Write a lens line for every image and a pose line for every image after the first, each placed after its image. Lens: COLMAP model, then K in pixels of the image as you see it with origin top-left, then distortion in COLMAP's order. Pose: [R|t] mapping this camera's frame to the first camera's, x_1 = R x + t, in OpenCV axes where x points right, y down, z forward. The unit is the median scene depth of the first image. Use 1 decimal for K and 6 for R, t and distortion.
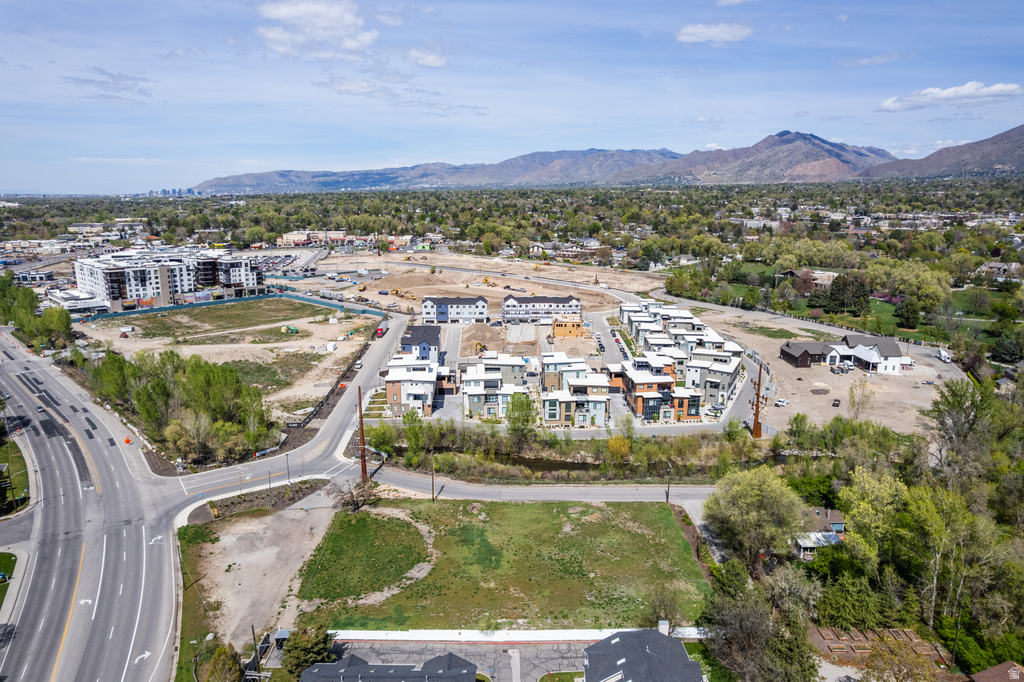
lens RADIAL K [[659.8, 0, 510.7], [0, 659.8, 341.1], [0, 0, 1]] dist [-0.080120, 0.069532]
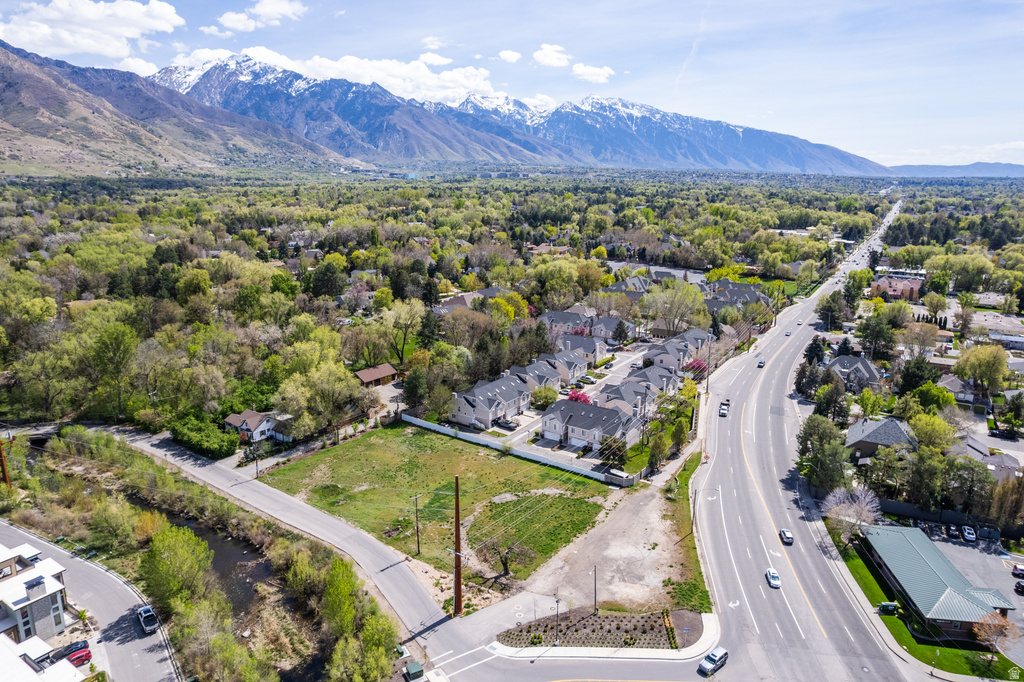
lens RADIAL K [[662.3, 0, 510.4], [0, 662.3, 342.0], [0, 0, 1]] dist [-0.082303, 0.073787]
pose [[-0.807280, -0.149025, 0.571043, -0.489026], [0.123535, 0.903489, 0.410424, -0.246749], [-0.577094, 0.401871, -0.710959, 1.068568]]
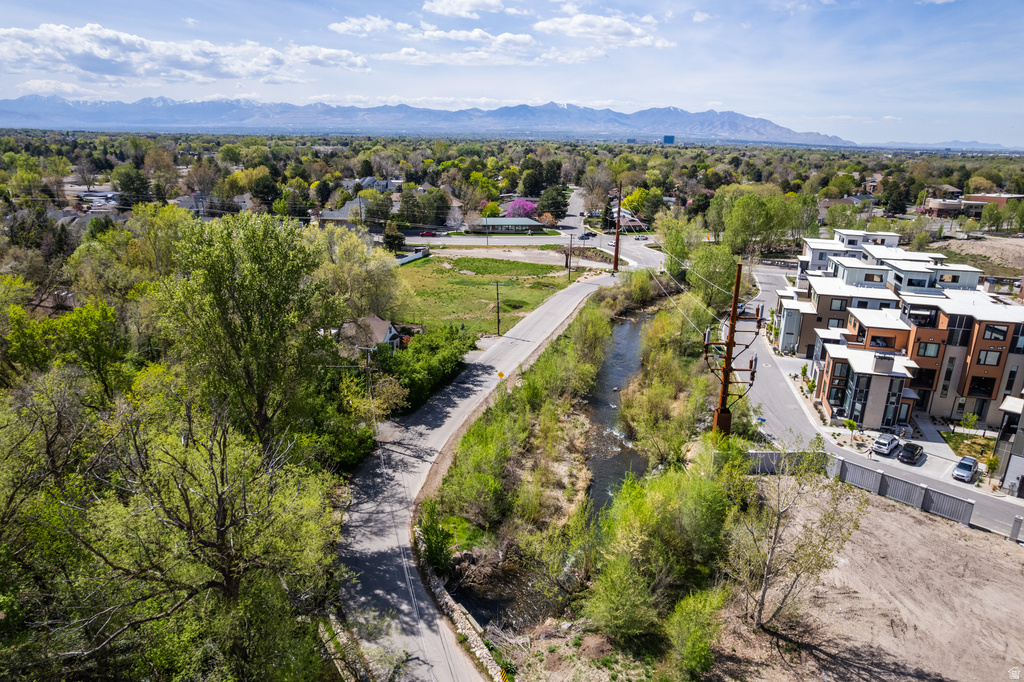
lens RADIAL K [[659.8, 0, 510.7], [0, 659.8, 341.1], [0, 0, 1]] dist [-0.080120, 0.069532]
pose [[-0.314106, 0.271681, -0.909685, 0.737325], [-0.231794, 0.907238, 0.350986, -0.027328], [0.920657, 0.321107, -0.221995, 0.899271]]
